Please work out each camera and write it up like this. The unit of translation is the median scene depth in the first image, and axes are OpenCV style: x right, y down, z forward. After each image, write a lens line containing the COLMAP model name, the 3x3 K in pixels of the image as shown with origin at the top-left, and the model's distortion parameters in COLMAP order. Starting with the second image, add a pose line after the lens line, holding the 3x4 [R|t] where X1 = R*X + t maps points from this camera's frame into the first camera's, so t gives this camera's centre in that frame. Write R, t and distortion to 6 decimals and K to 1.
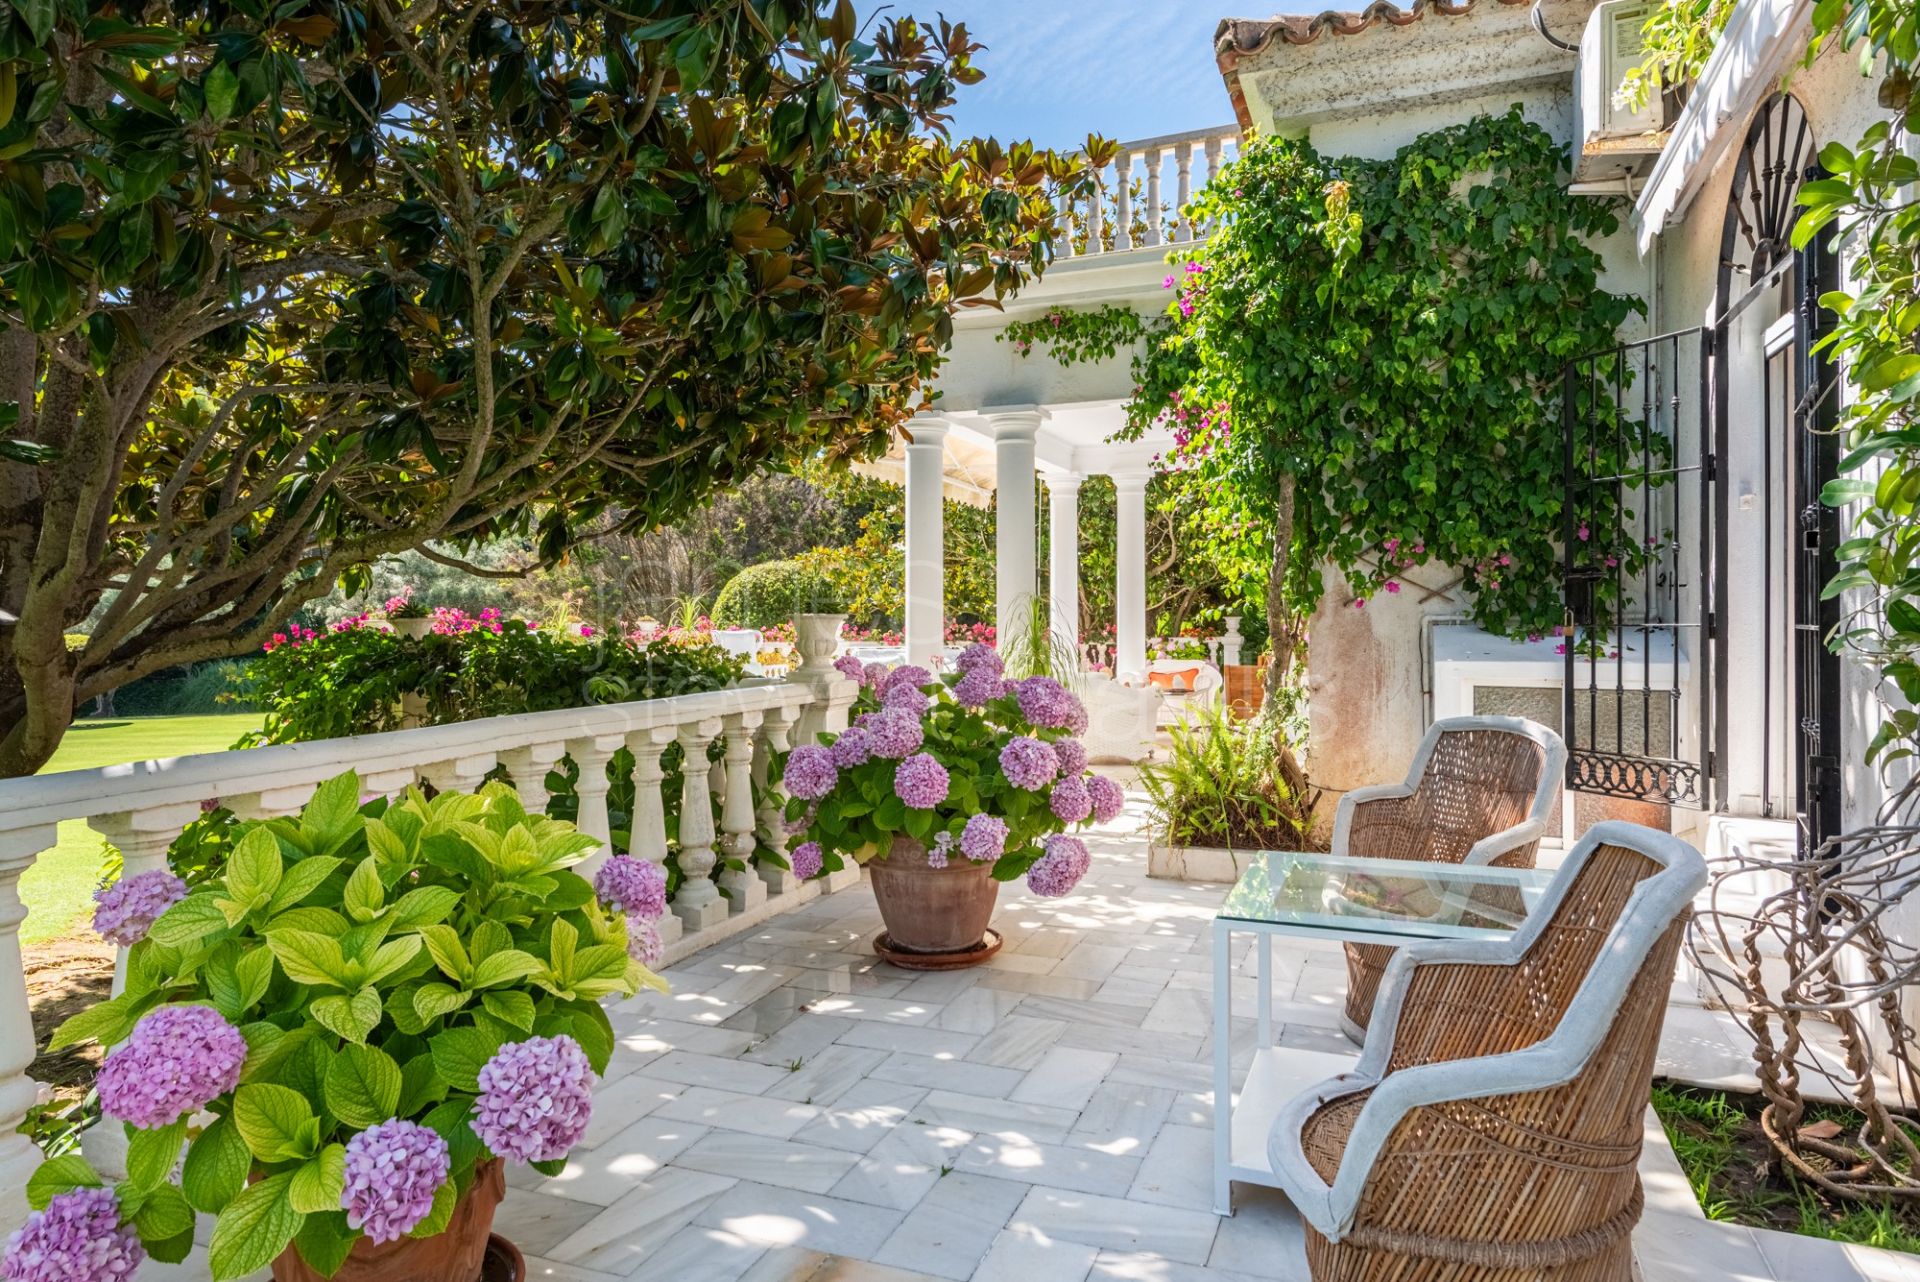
lens RADIAL K [[1141.6, 0, 960.0], [0, 1141.6, 641.0], [0, 0, 1]] dist [0.024511, -0.022406]
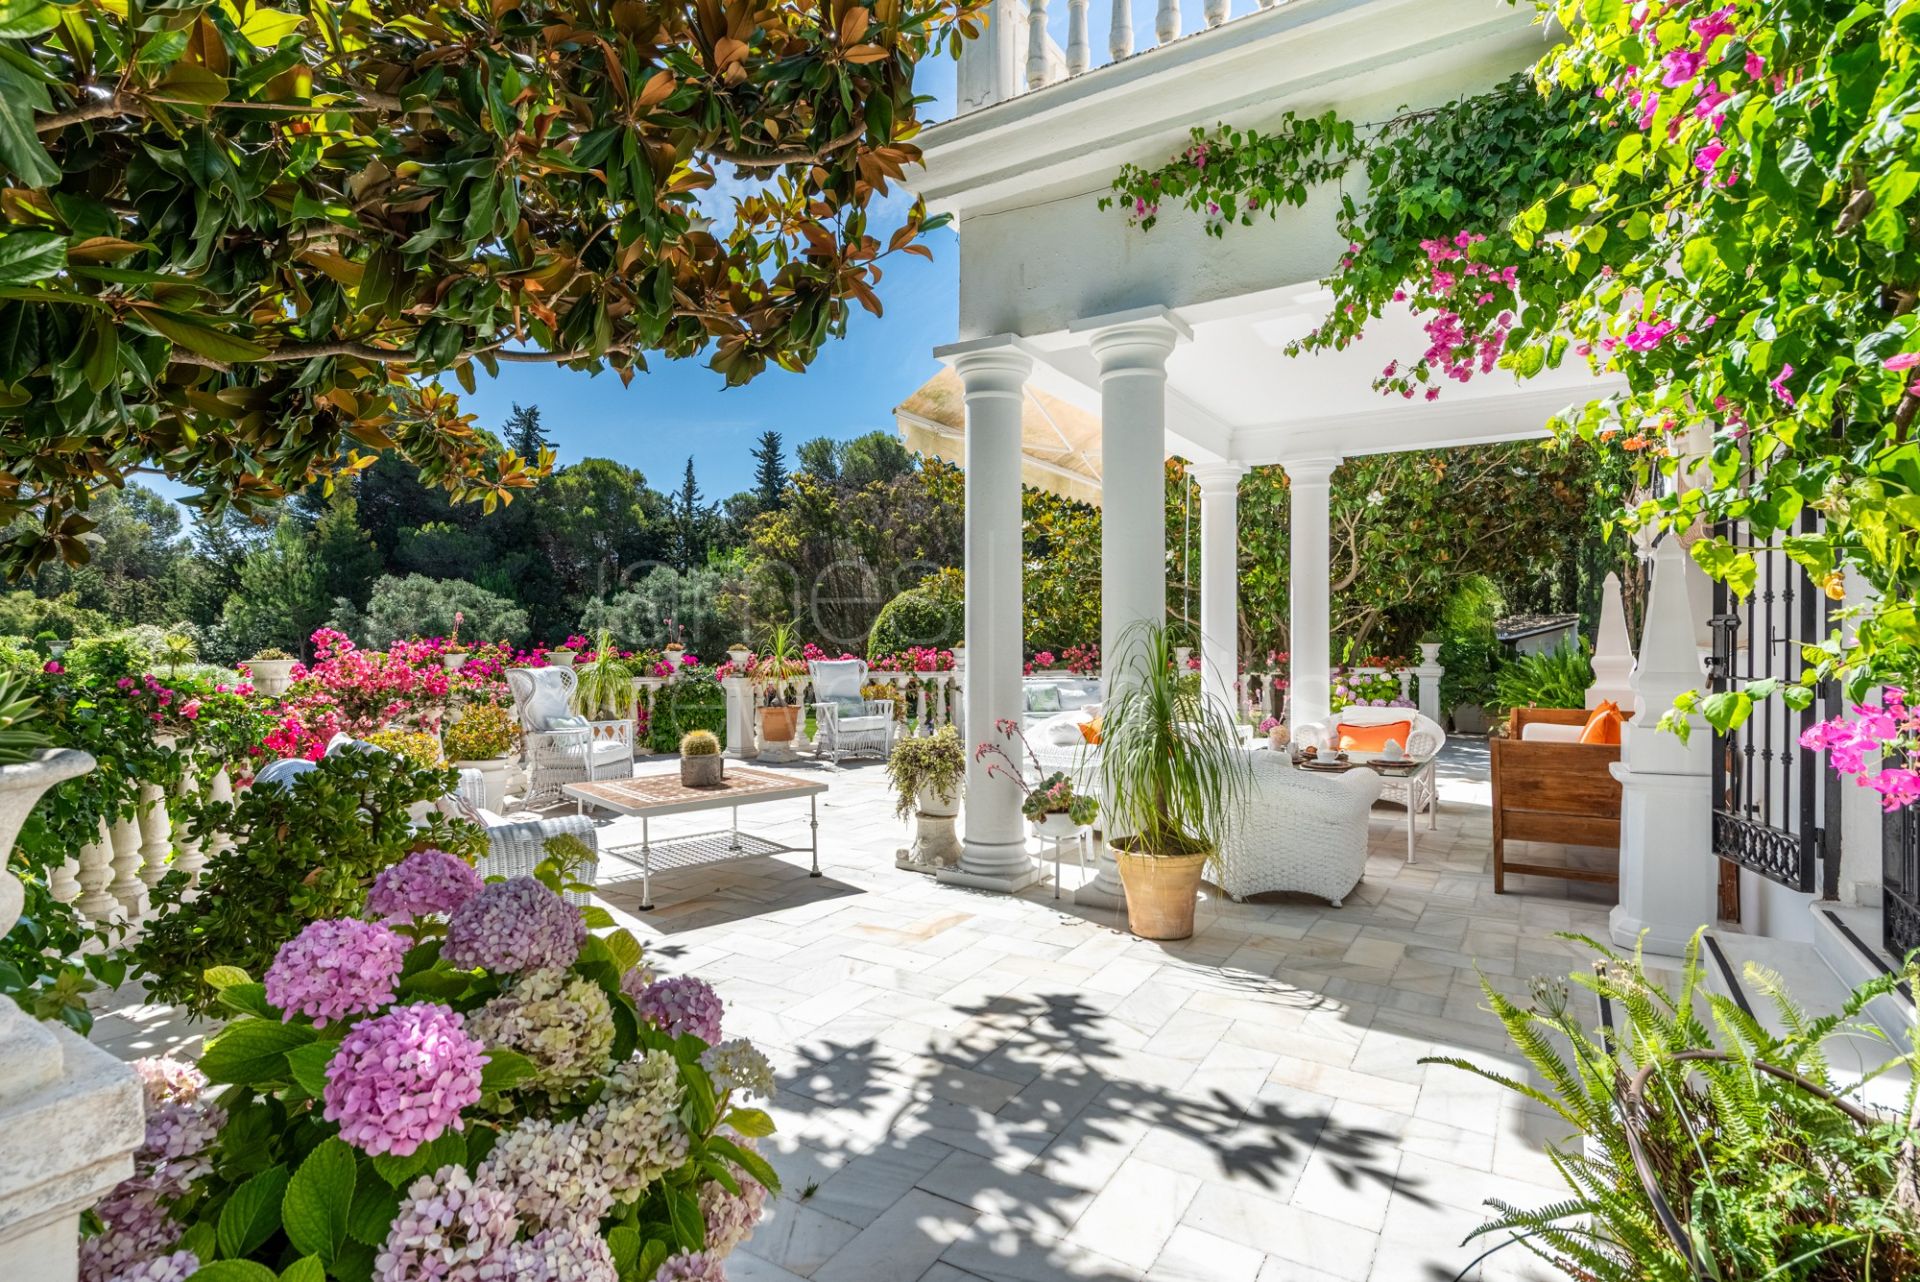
lens RADIAL K [[954.2, 0, 960.0], [0, 954.2, 641.0], [0, 0, 1]] dist [0.014387, -0.000600]
pose [[0.983911, 0.000571, -0.178658, 0.043714], [-0.002954, 0.999910, -0.013073, -0.022076], [0.178634, 0.013391, 0.983824, 0.428136]]
